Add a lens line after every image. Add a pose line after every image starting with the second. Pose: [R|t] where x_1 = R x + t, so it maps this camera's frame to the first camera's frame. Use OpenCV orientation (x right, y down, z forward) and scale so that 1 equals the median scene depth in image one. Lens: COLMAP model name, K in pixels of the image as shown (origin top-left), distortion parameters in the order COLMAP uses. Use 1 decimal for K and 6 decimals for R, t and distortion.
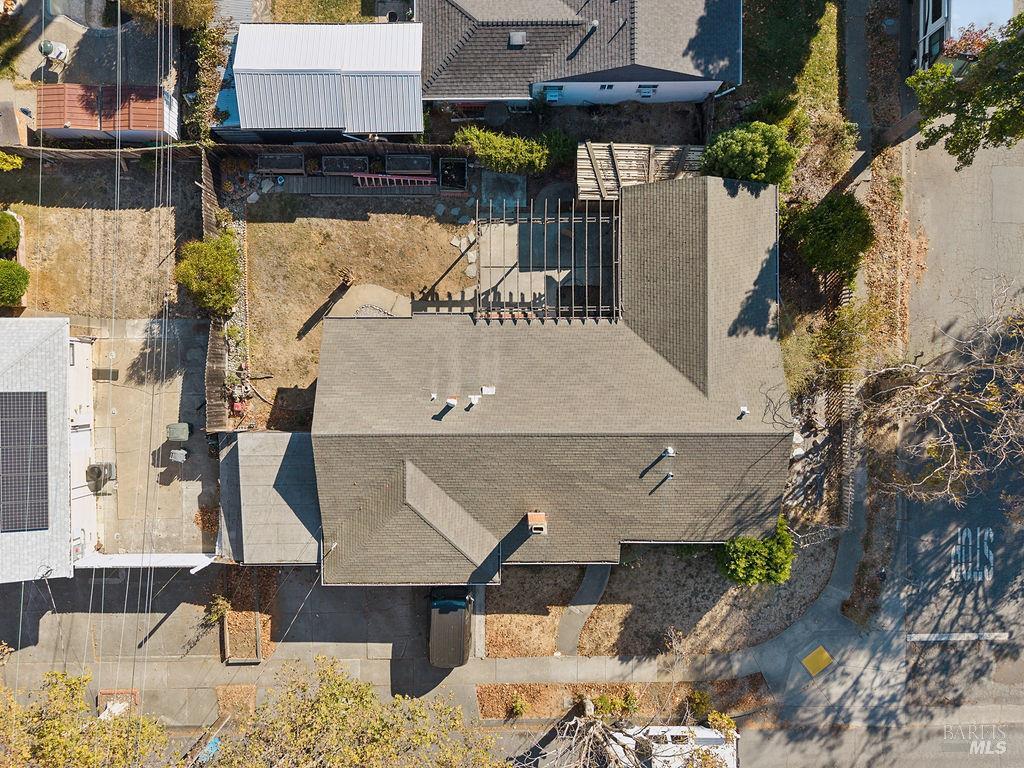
lens RADIAL K [[716.7, 0, 511.7], [0, 716.7, 384.1], [0, 0, 1]] dist [-0.003082, 0.006069]
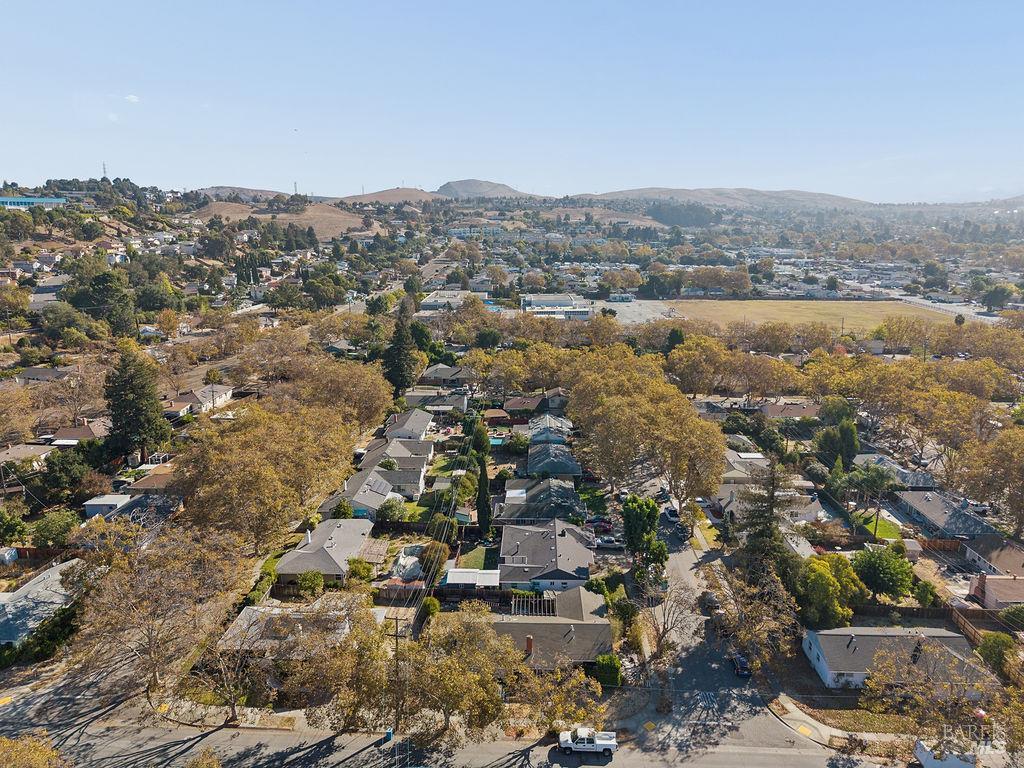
lens RADIAL K [[716.7, 0, 511.6], [0, 716.7, 383.9], [0, 0, 1]] dist [-0.003082, 0.006069]
pose [[0.999183, 0.005640, -0.040016, 0.062806], [-0.040310, 0.209244, -0.977032, 2.445921], [0.002863, 0.977847, 0.209301, -0.580264]]
